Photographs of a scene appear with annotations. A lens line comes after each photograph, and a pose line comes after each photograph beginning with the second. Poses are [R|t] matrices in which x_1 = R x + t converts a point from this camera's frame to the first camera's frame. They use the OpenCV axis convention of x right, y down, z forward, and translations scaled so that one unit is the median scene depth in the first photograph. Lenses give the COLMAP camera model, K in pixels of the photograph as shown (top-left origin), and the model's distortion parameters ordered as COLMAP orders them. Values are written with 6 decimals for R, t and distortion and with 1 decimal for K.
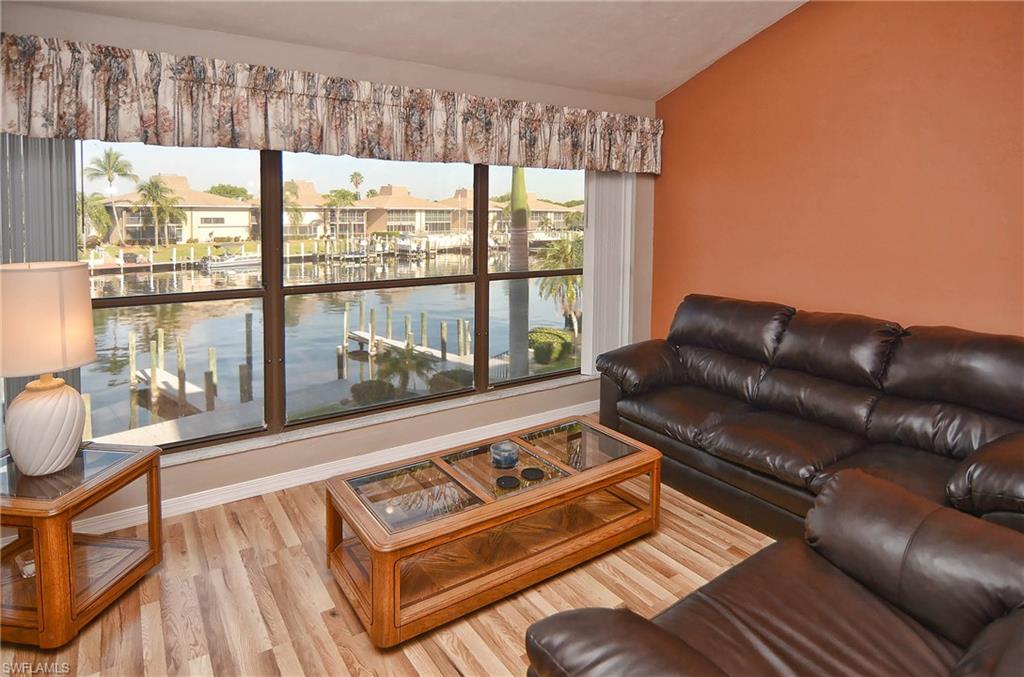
lens RADIAL K [[578.0, 0, 522.5], [0, 578.0, 246.0], [0, 0, 1]] dist [-0.006253, -0.001976]
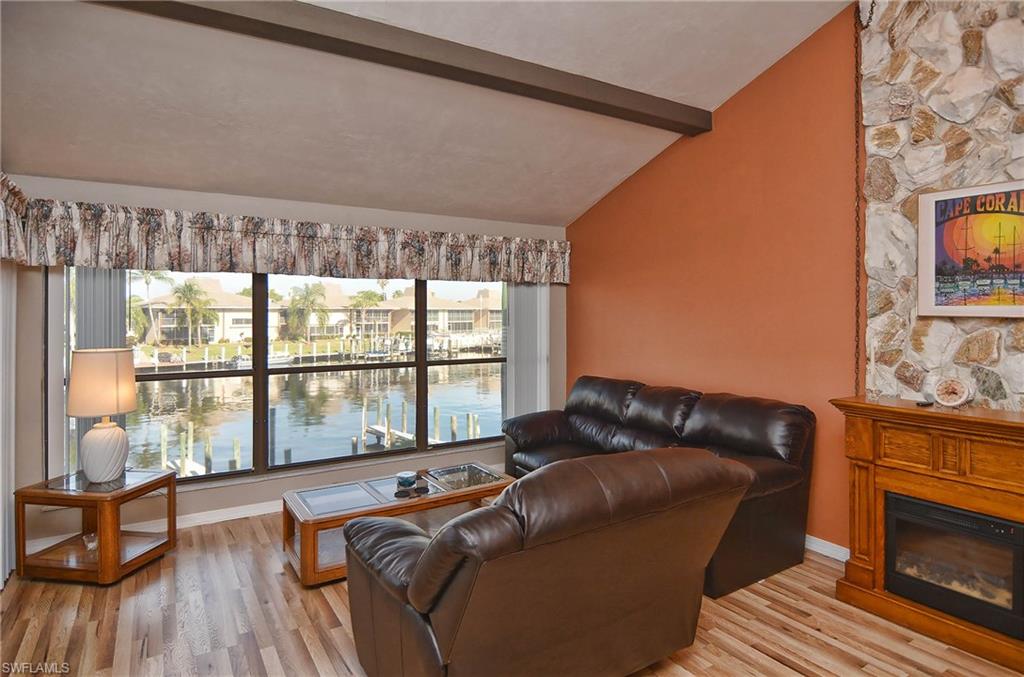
lens RADIAL K [[578.0, 0, 539.9], [0, 578.0, 320.3], [0, 0, 1]] dist [-0.006253, -0.001976]
pose [[0.999752, -0.005603, -0.021551, 0.216201], [0.004677, 0.999073, -0.042789, 0.012513], [0.021771, 0.042677, 0.998852, -0.304539]]
